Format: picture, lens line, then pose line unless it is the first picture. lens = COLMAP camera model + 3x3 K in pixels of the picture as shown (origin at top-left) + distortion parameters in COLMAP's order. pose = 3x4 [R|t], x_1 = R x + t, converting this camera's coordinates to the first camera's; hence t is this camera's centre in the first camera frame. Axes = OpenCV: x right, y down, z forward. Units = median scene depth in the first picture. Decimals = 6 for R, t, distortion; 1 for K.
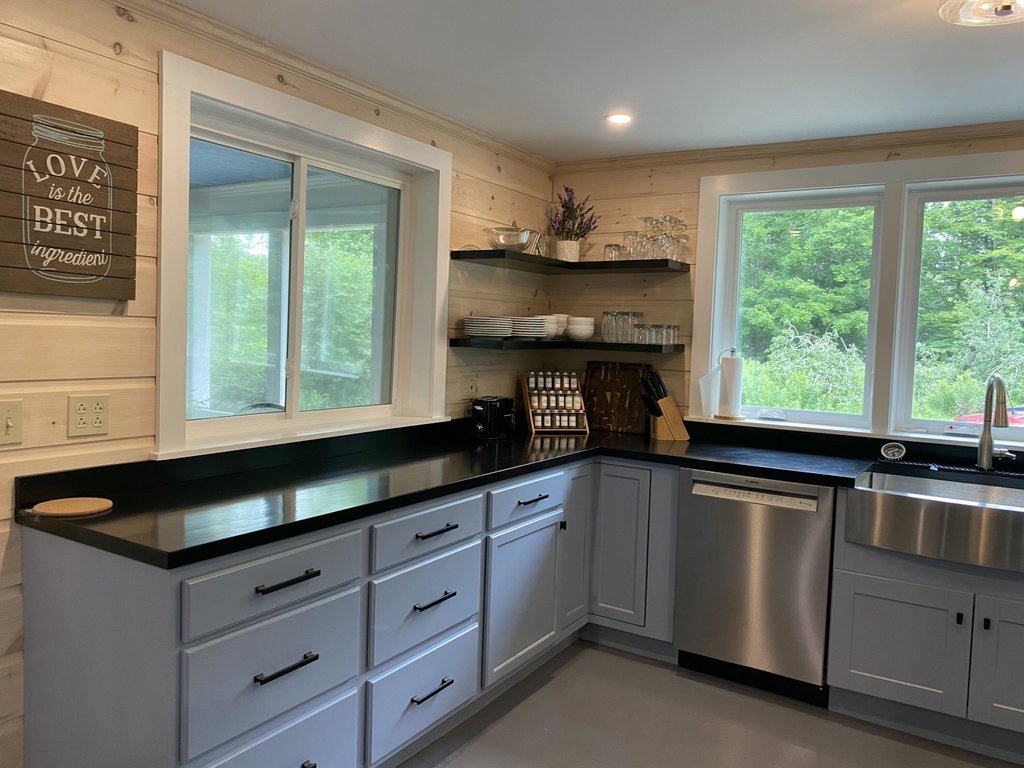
lens RADIAL K [[786.0, 0, 519.9], [0, 786.0, 386.2], [0, 0, 1]] dist [0.051849, -0.029850]
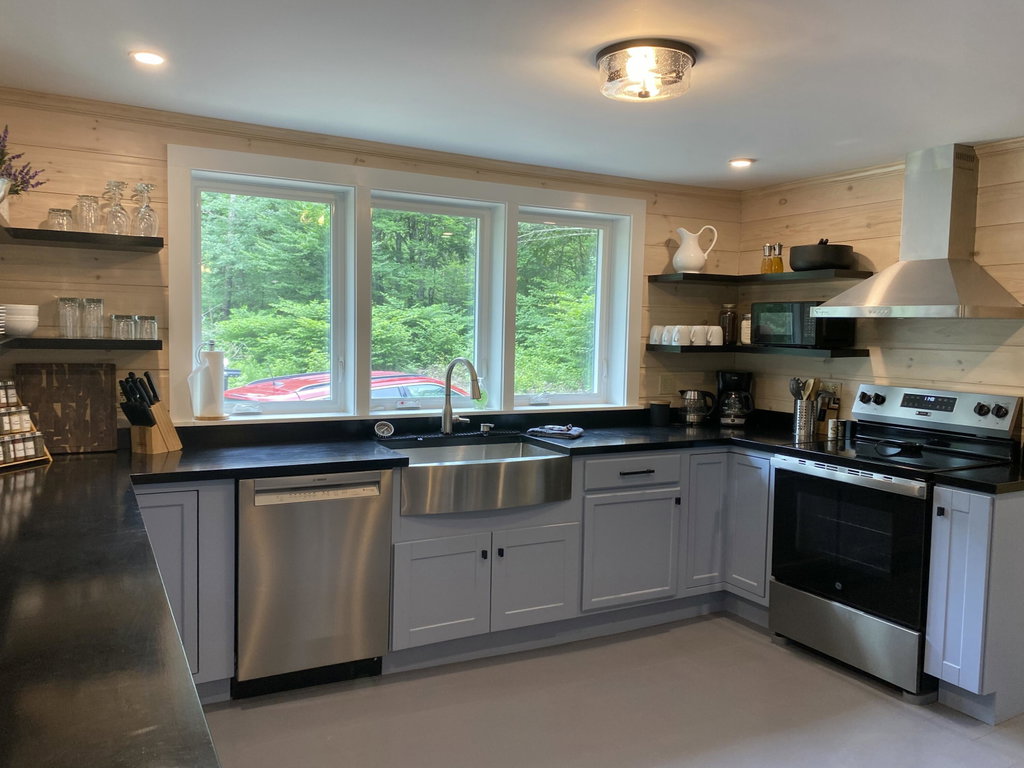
lens RADIAL K [[786.0, 0, 517.8], [0, 786.0, 379.5], [0, 0, 1]] dist [0.051849, -0.029850]
pose [[0.508059, -0.079997, 0.857599, -0.336842], [0.054172, 0.996674, 0.060877, -0.040209], [-0.859617, 0.015529, 0.510703, 0.234098]]
